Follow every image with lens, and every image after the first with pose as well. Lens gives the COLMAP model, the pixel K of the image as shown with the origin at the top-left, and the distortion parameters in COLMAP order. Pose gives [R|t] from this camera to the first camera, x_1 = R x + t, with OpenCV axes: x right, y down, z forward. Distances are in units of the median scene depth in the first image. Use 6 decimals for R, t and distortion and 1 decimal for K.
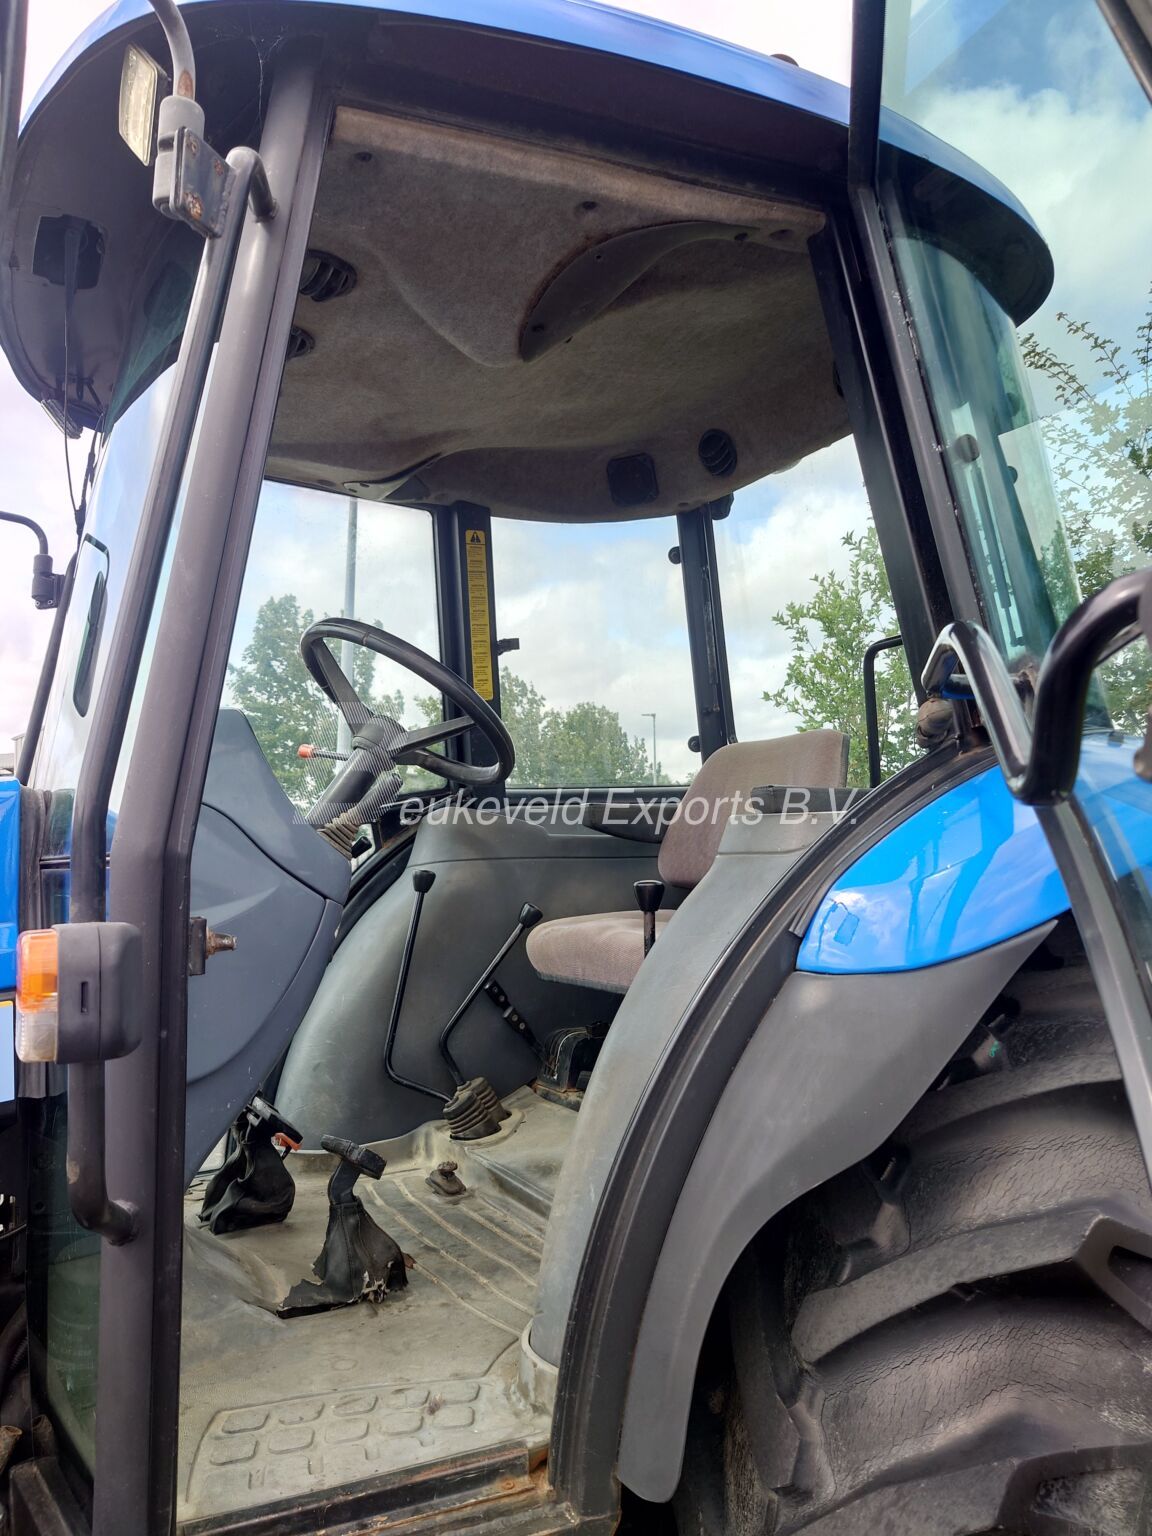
lens RADIAL K [[1114.9, 0, 577.7], [0, 1114.9, 744.7], [0, 0, 1]] dist [-0.030245, 0.000481]
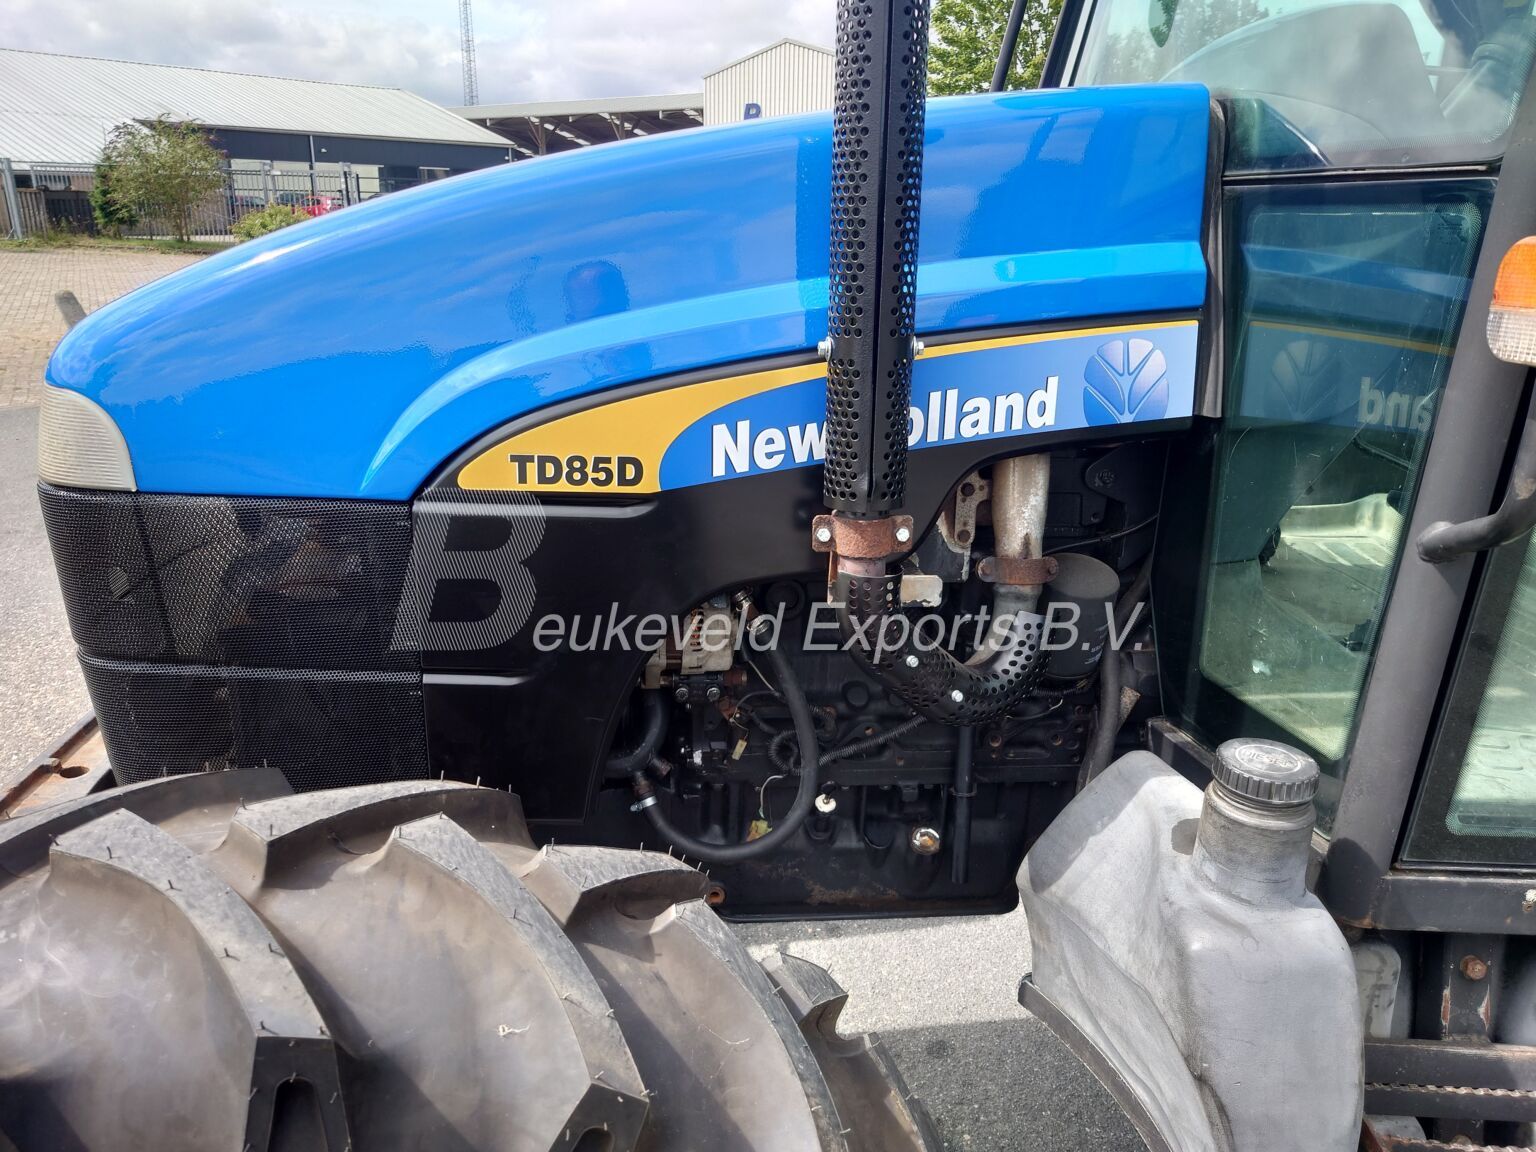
lens RADIAL K [[1108.0, 0, 761.0], [0, 1108.0, 587.3], [0, 0, 1]] dist [-0.005989, 0.008776]
pose [[0.916494, 0.179039, -0.357749, -0.235944], [-0.016634, 0.910545, 0.413076, 0.020986], [0.399703, -0.372631, 0.837487, -0.049820]]
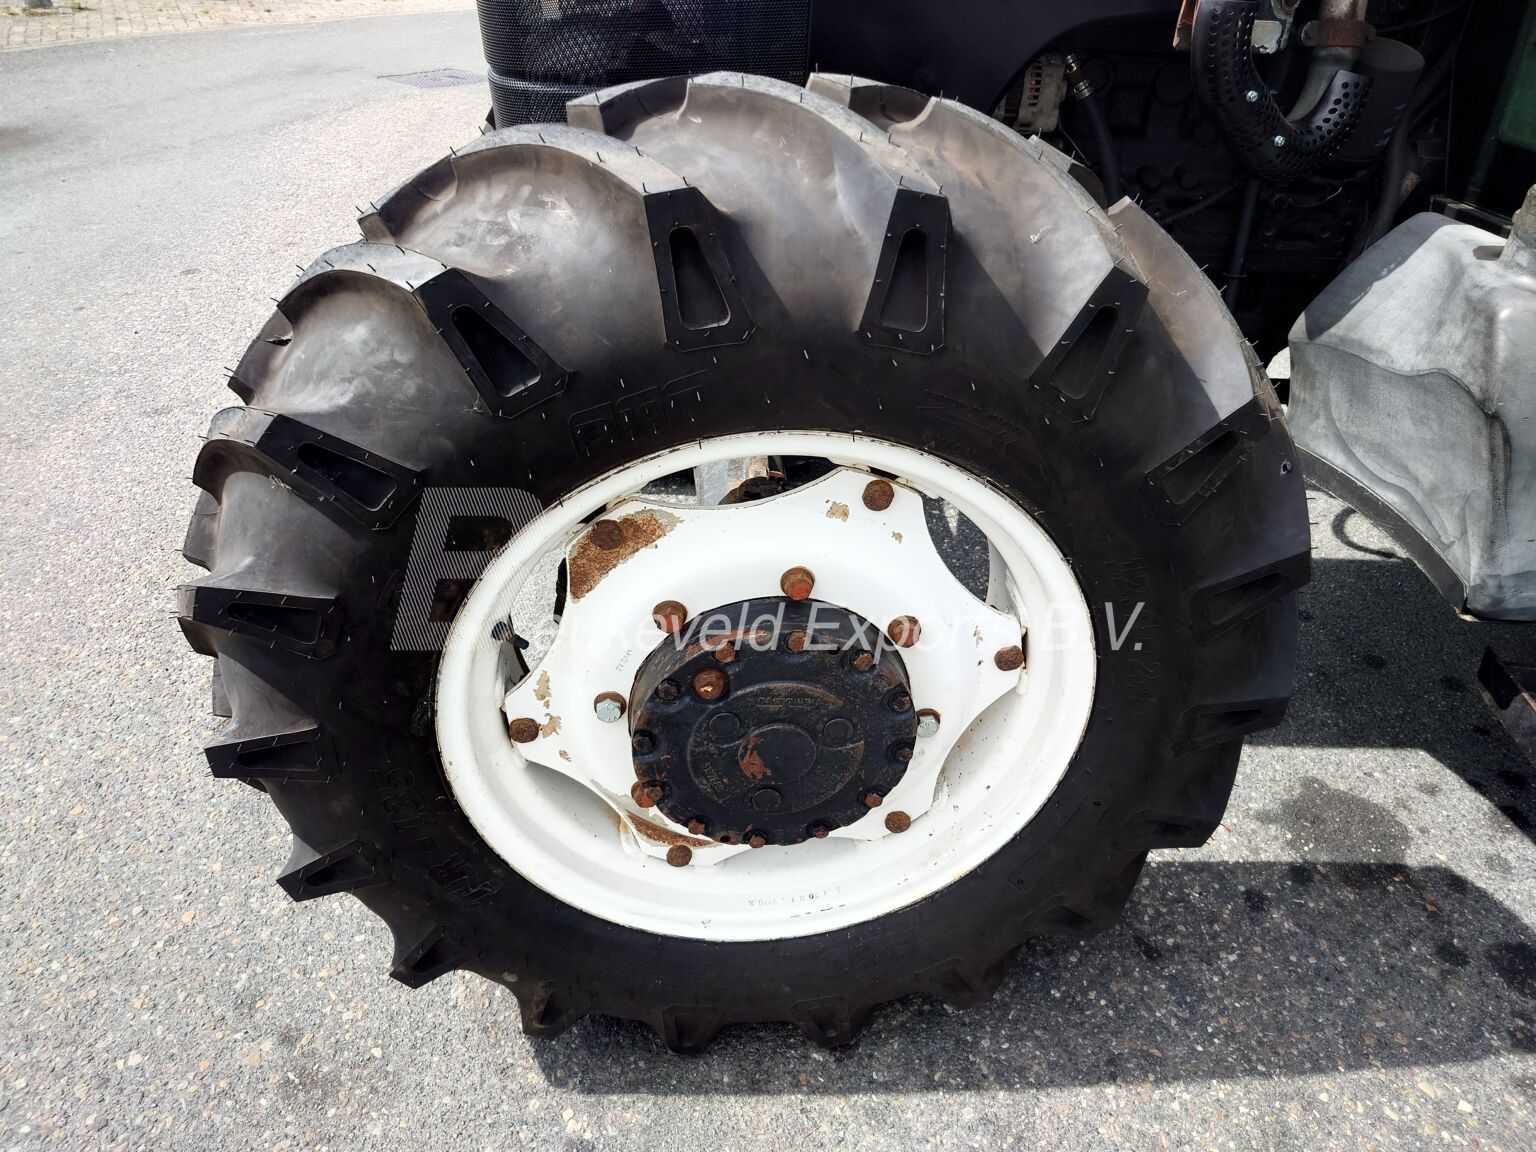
lens RADIAL K [[1113.3, 0, 768.0], [0, 1113.3, 576.0], [0, 0, 1]] dist [-0.000370, -0.001021]
pose [[0.886999, 0.304808, -0.346879, -0.293776], [-0.024602, 0.781319, 0.623647, 0.101504], [0.461116, -0.544641, 0.700528, -0.248158]]
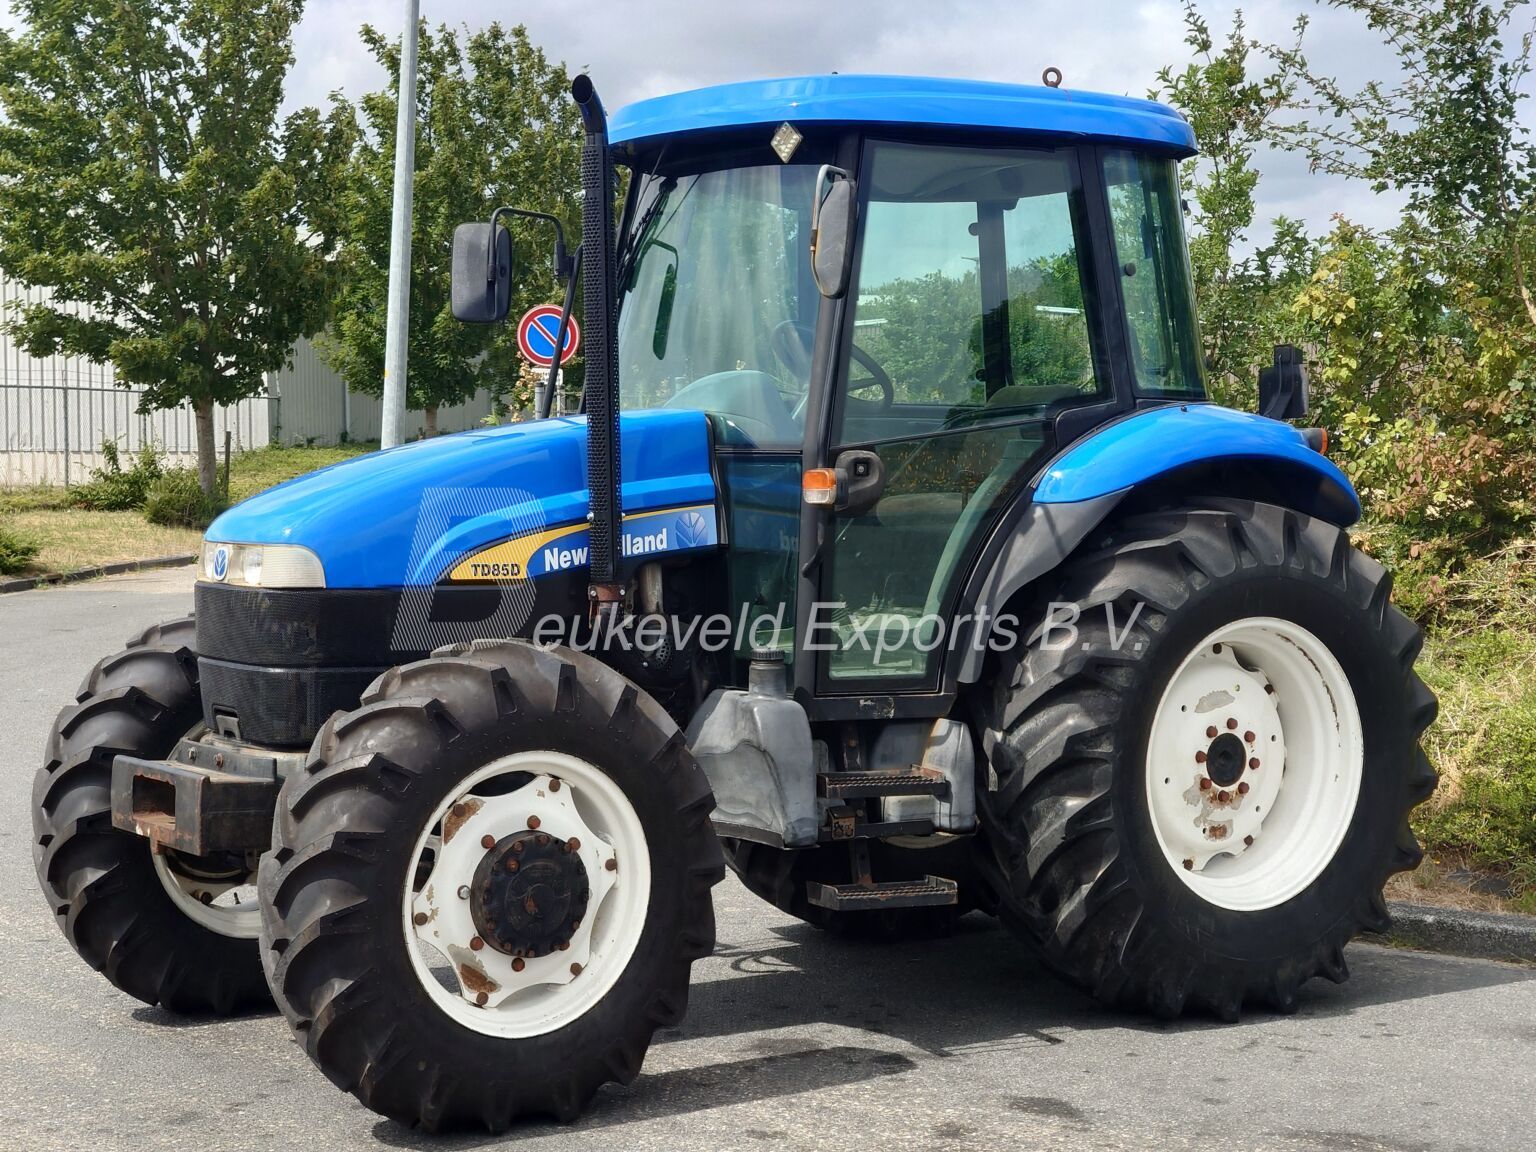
lens RADIAL K [[2839.2, 0, 768.0], [0, 2839.2, 576.0], [0, 0, 1]] dist [0.029060, 0.353427]
pose [[0.997356, 0.035230, 0.063552, -0.393763], [-0.043969, 0.988914, 0.141828, -0.255528], [-0.057851, -0.144248, 0.987849, -2.629513]]
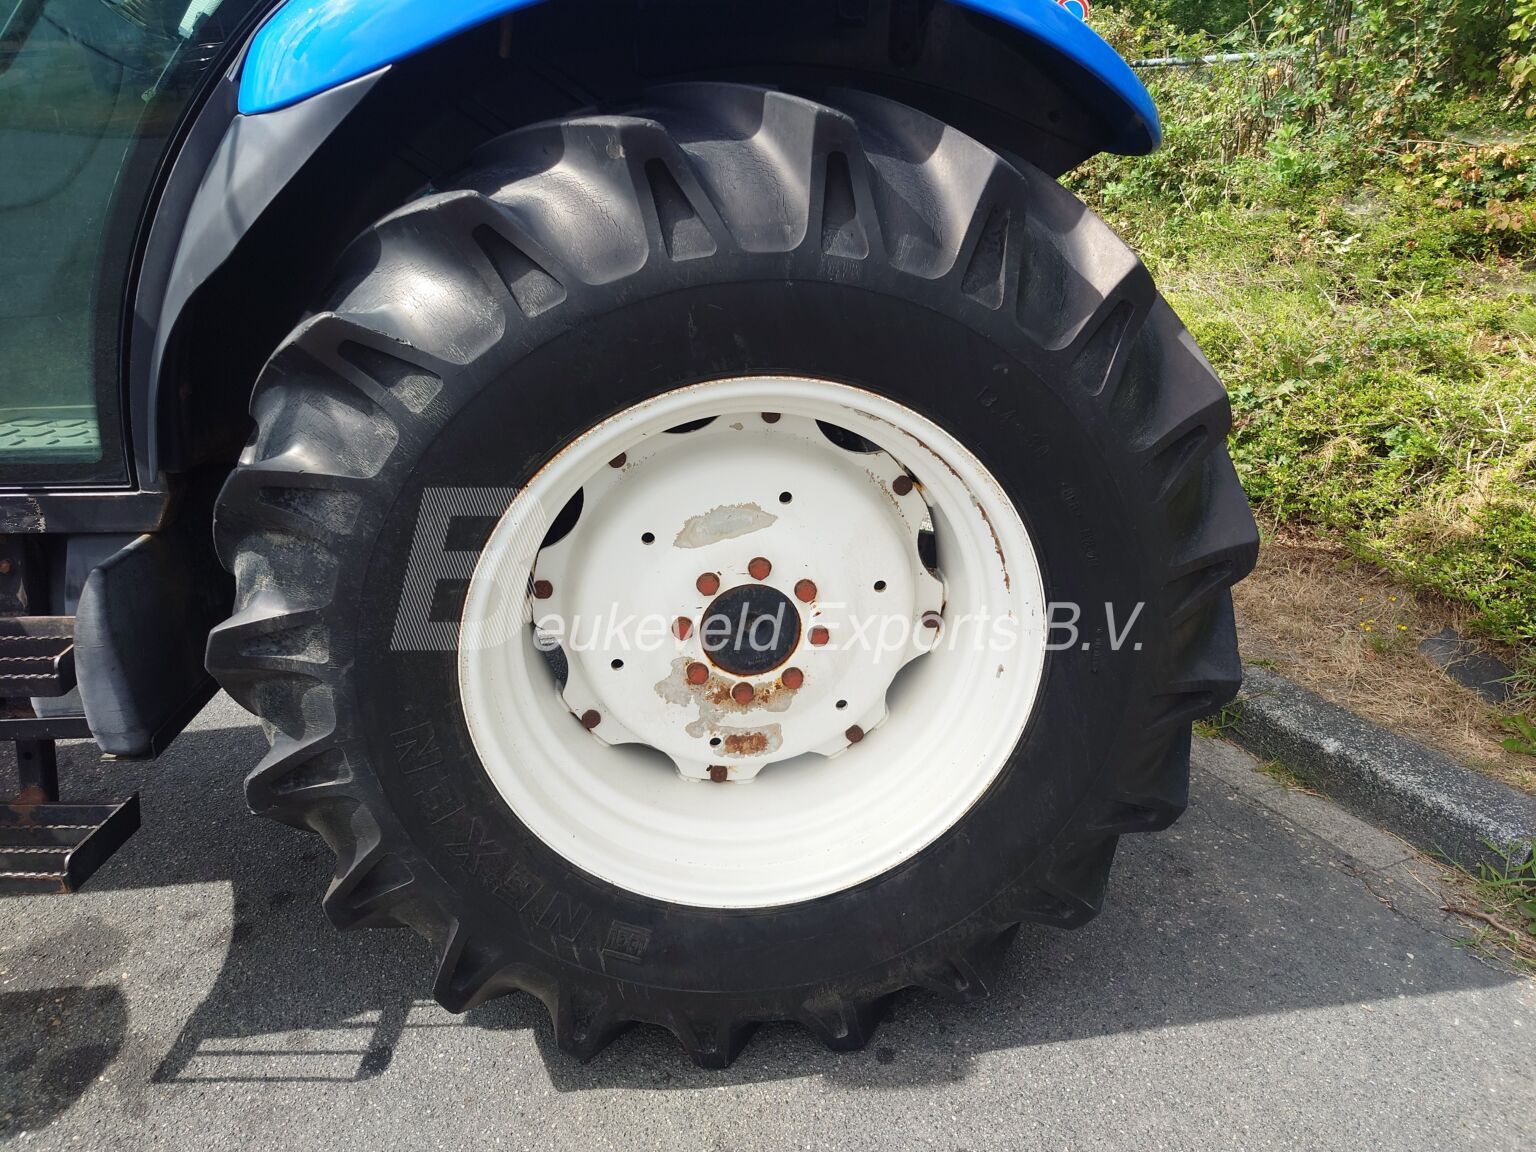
lens RADIAL K [[1078.9, 0, 762.3], [0, 1078.9, 581.5], [0, 0, 1]] dist [-0.004502, -0.000459]
pose [[0.918371, 0.161166, -0.361413, 0.587874], [0.028359, 0.884153, 0.466336, 0.060445], [0.394702, -0.438519, 0.807411, 0.024453]]
